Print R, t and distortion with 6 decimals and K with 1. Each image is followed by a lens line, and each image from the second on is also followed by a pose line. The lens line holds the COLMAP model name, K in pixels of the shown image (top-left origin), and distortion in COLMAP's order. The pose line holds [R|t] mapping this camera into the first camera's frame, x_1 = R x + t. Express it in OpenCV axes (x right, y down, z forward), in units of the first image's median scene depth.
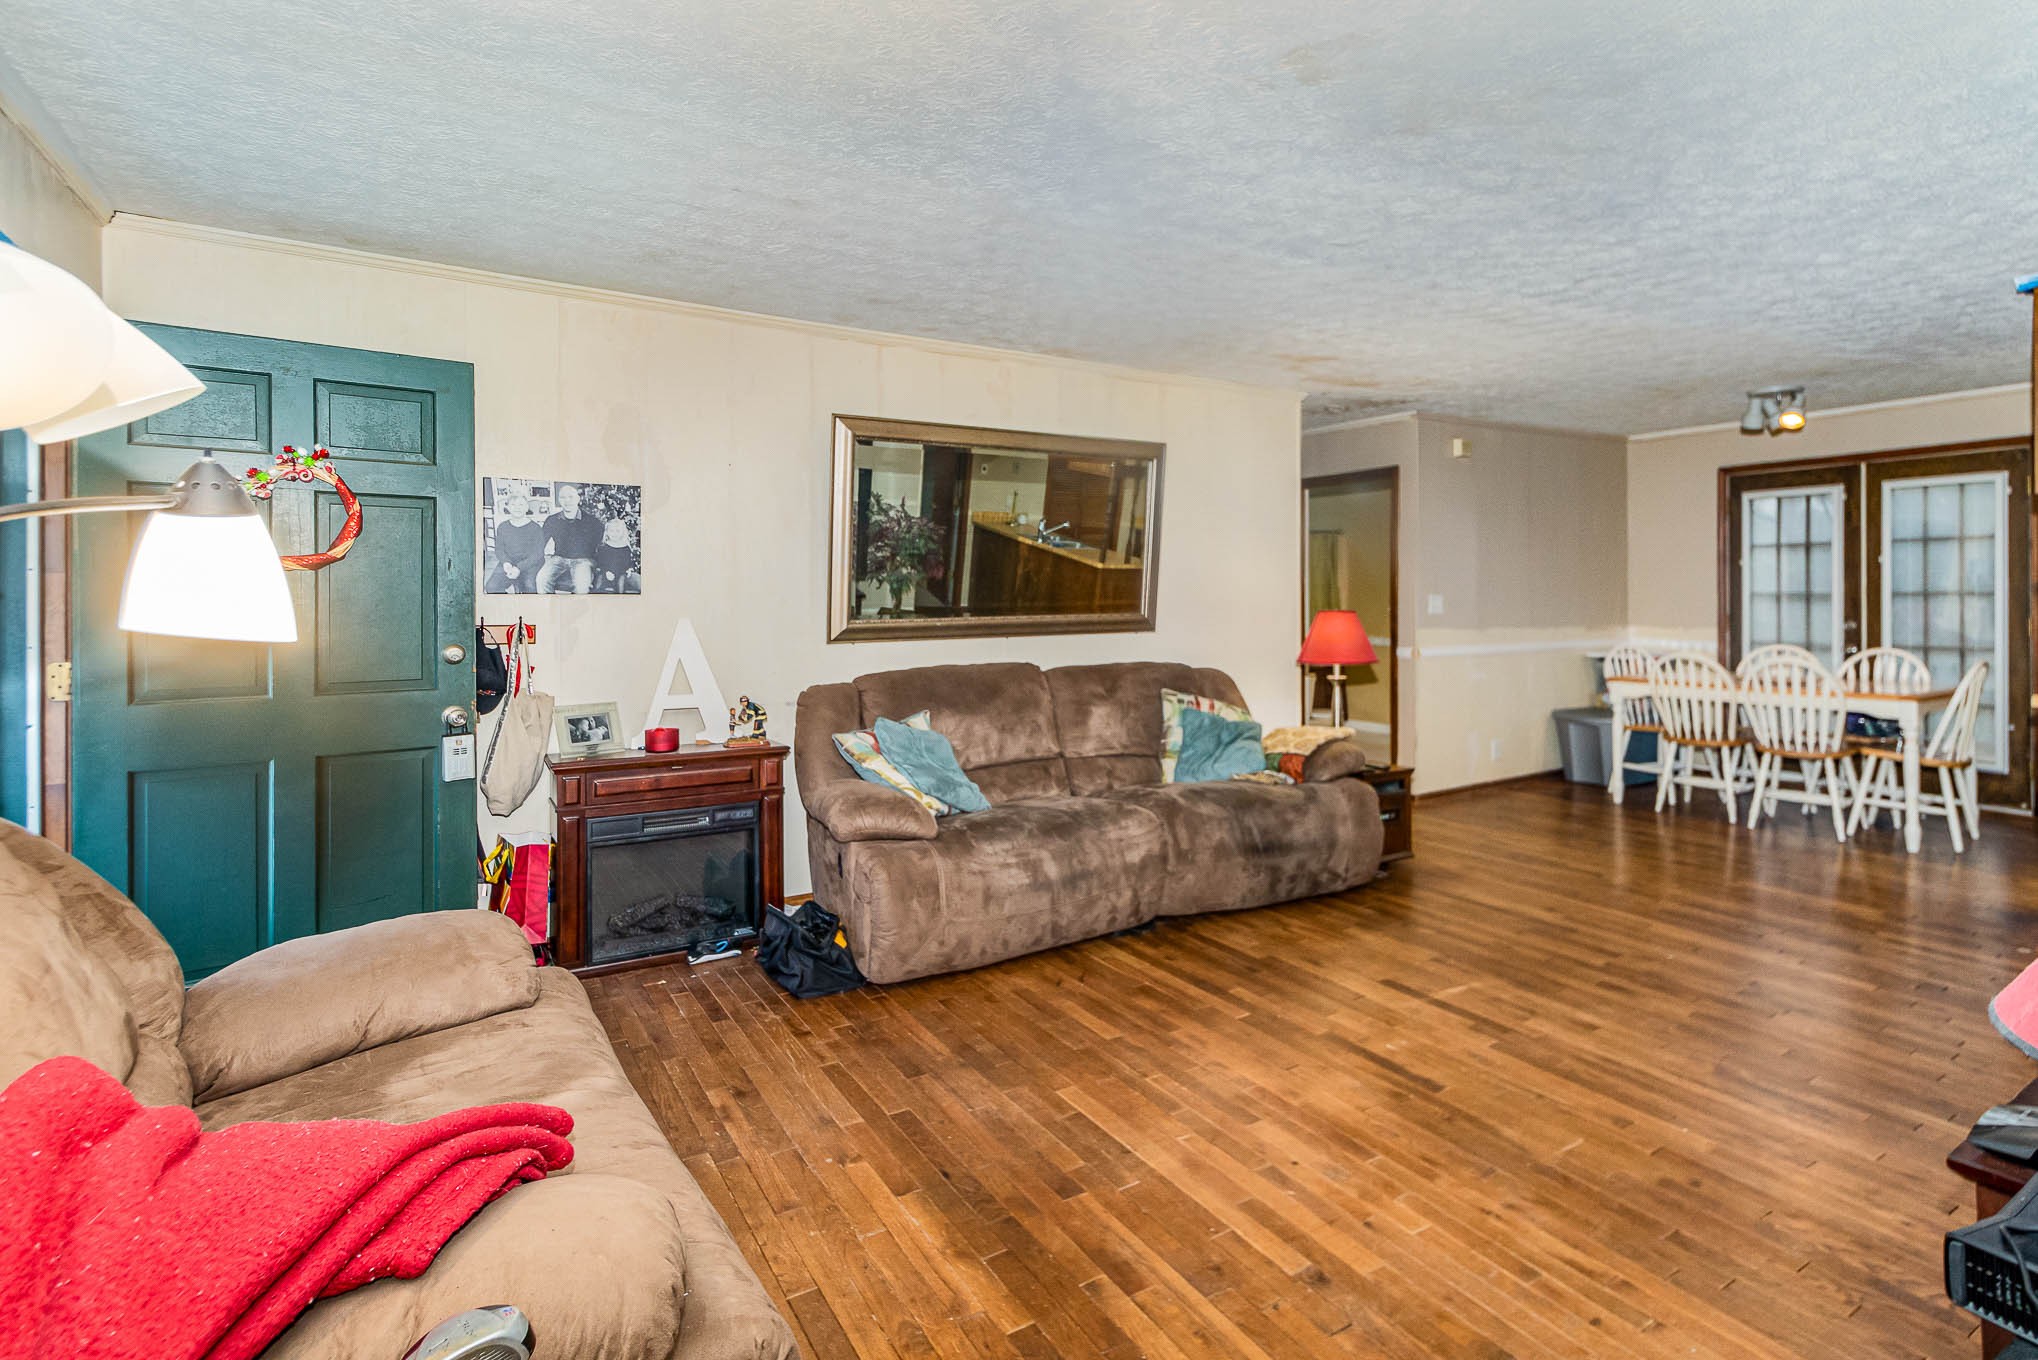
lens RADIAL K [[1006.2, 0, 1053.7], [0, 1006.2, 610.3], [0, 0, 1]] dist [-0.003026, 0.000516]
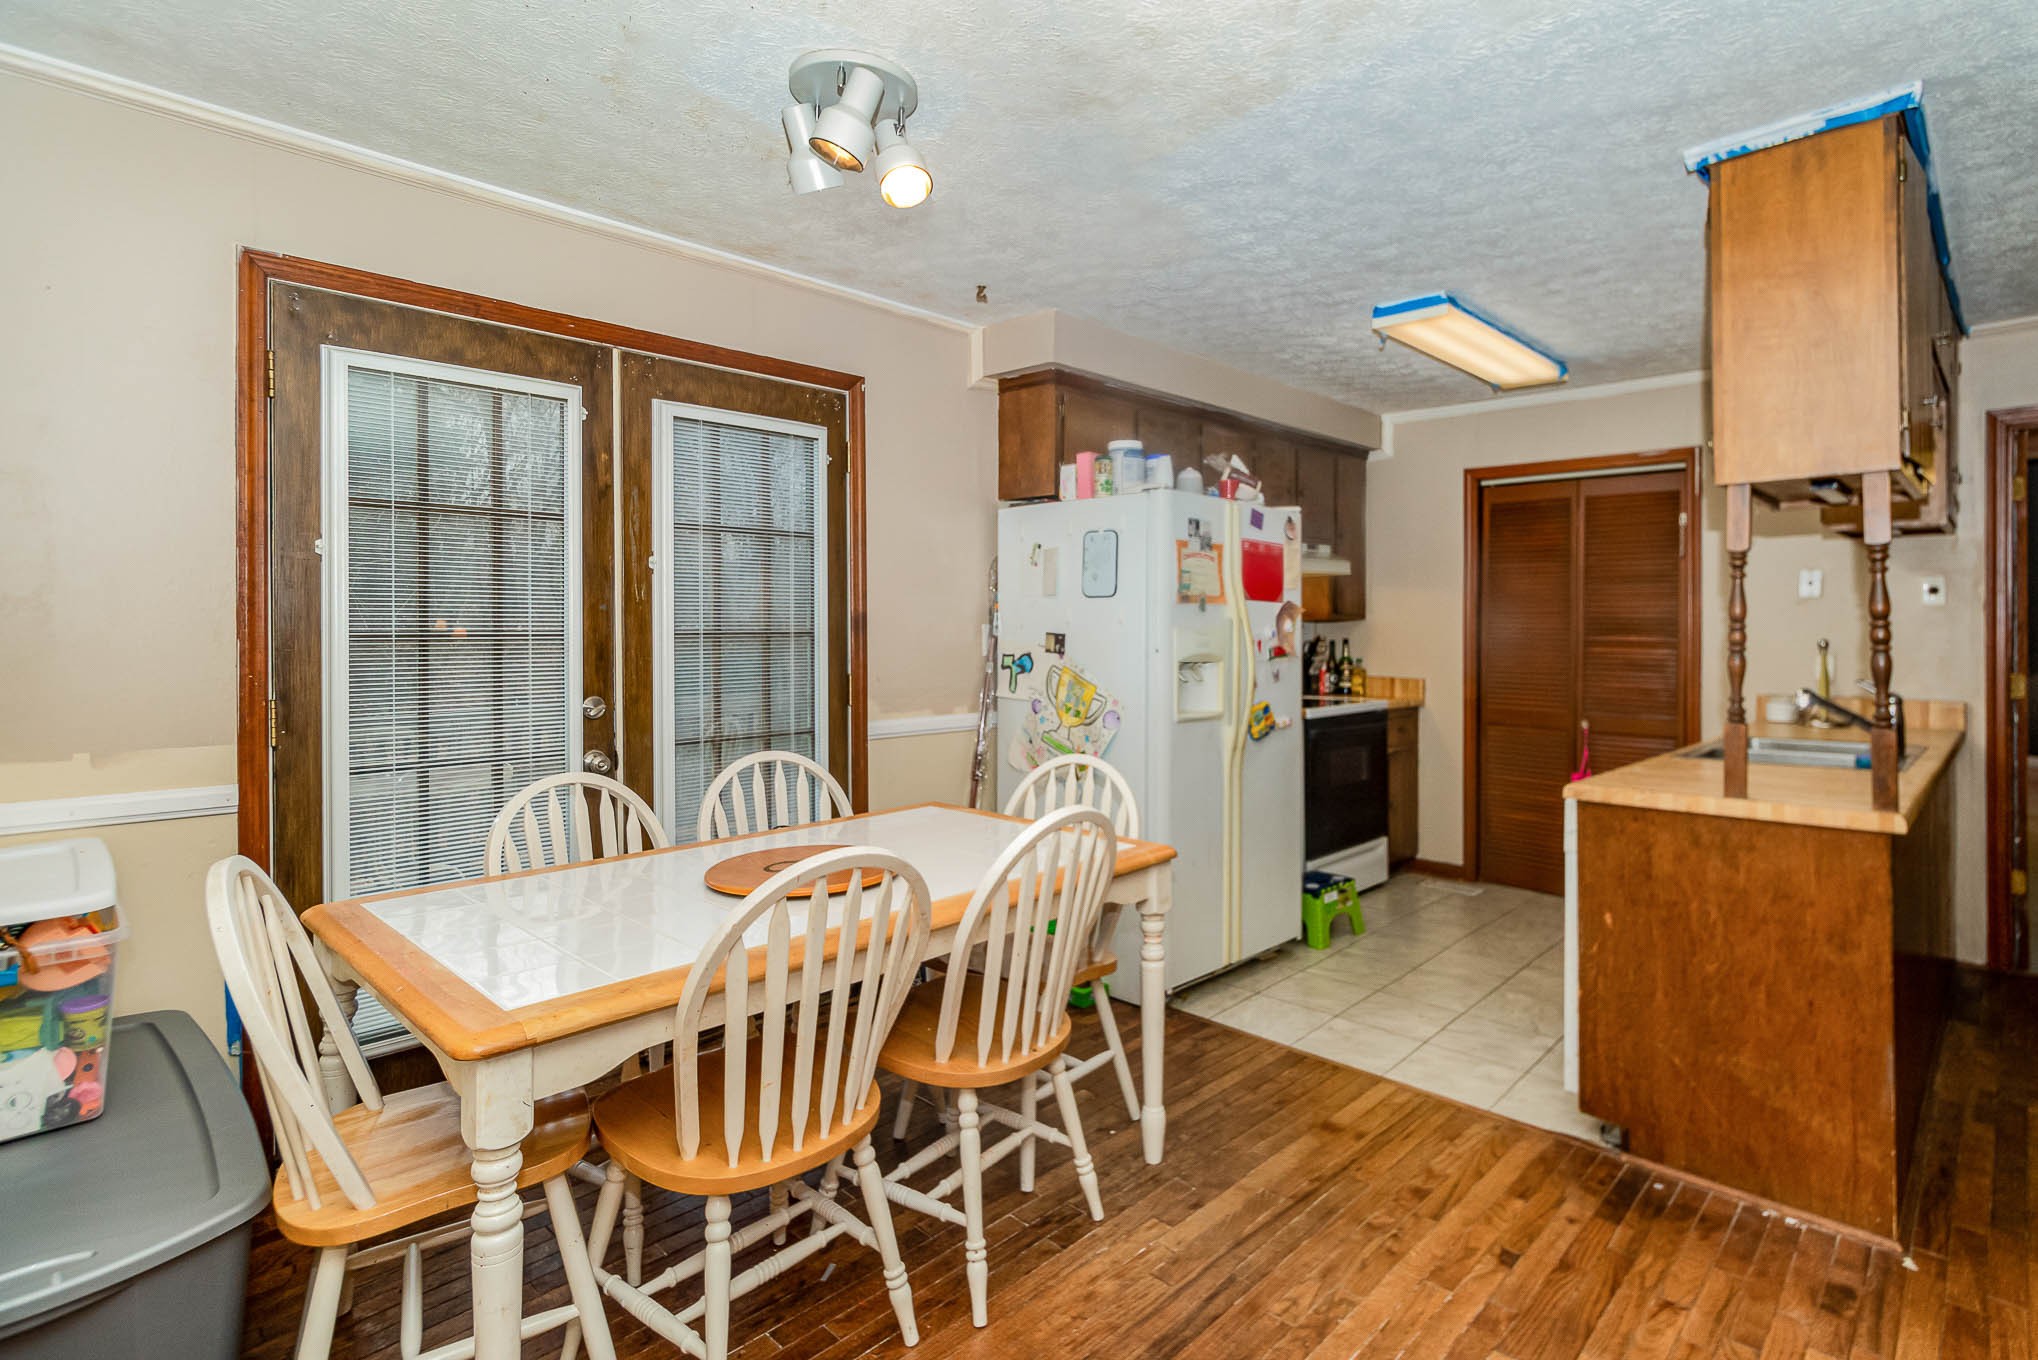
lens RADIAL K [[1035.5, 0, 1046.3], [0, 1035.5, 617.5], [0, 0, 1]] dist [0.006500, -0.000073]
pose [[-0.266748, 0.012623, 0.963684, 0.344745], [0.016294, 0.999830, -0.008586, -0.019659], [-0.963629, 0.013412, -0.266909, 1.068984]]
